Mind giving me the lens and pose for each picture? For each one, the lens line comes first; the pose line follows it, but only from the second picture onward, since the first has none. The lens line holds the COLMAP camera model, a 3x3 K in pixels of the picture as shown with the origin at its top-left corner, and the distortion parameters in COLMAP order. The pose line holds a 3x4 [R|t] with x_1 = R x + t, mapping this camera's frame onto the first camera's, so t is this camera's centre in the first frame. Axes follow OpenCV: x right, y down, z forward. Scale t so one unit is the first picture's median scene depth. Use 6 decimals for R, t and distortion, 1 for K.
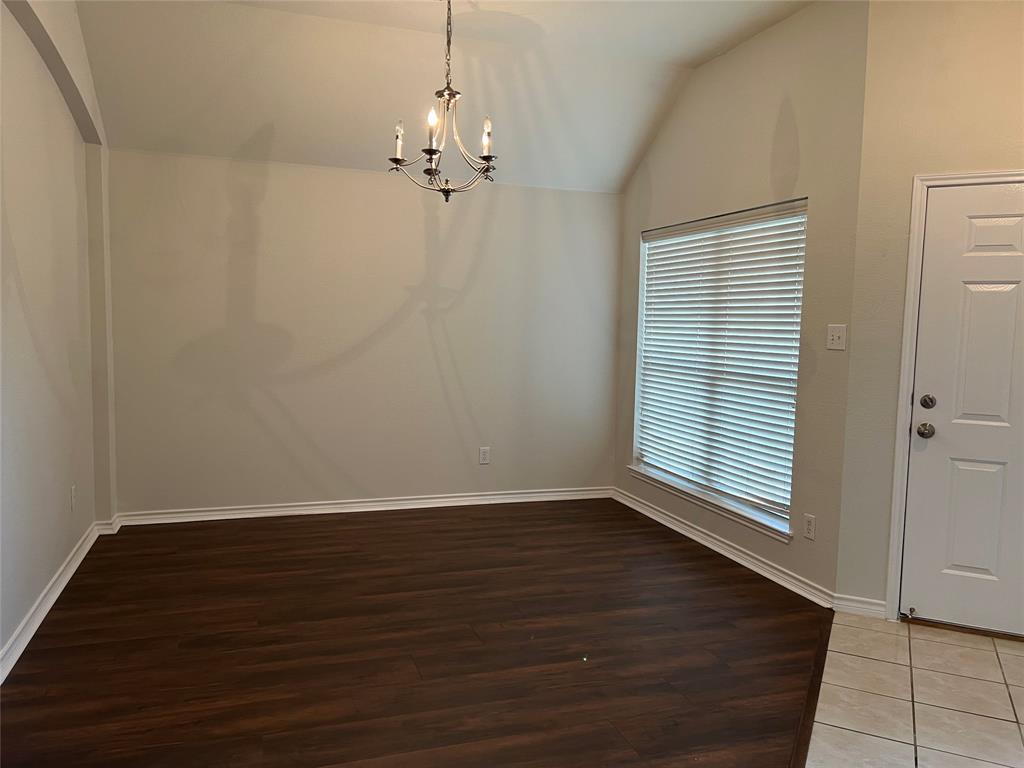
lens RADIAL K [[772.2, 0, 512.0], [0, 772.2, 384.0], [0, 0, 1]] dist [0.141047, -0.190031]
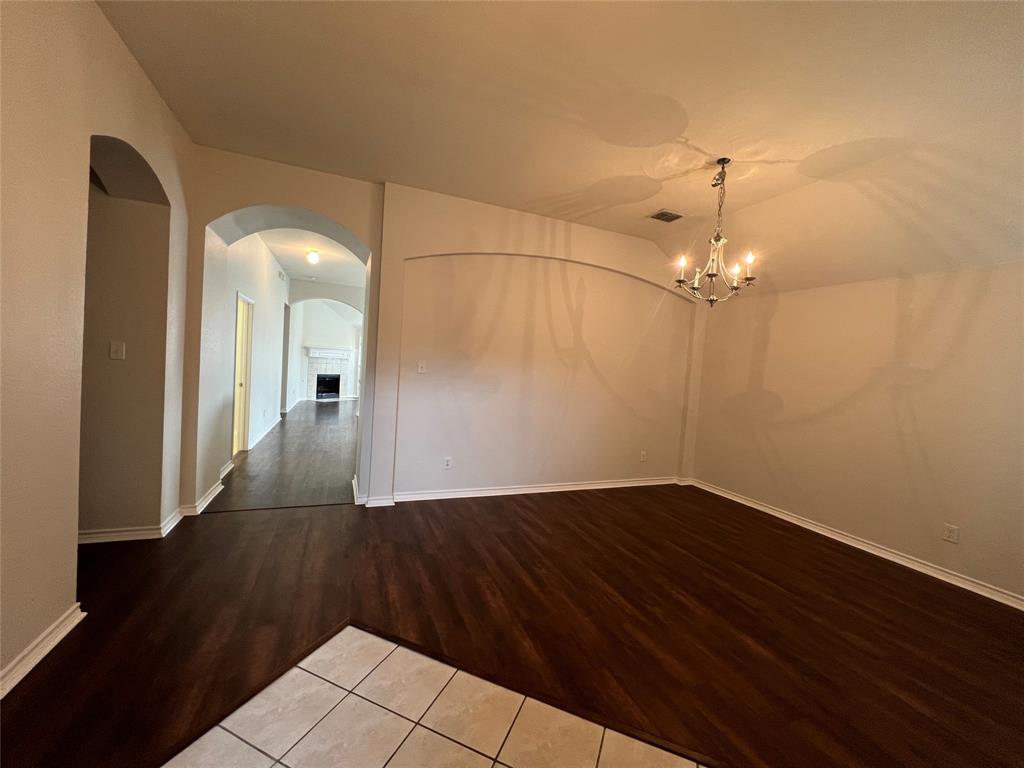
lens RADIAL K [[410.6, 0, 512.0], [0, 410.6, 384.0], [0, 0, 1]] dist [-0.000168, 0.000215]
pose [[0.057477, 0.023262, -0.998076, 0.733321], [-0.149928, 0.988592, 0.014407, -0.034610], [0.987025, 0.148812, 0.060309, 0.590025]]
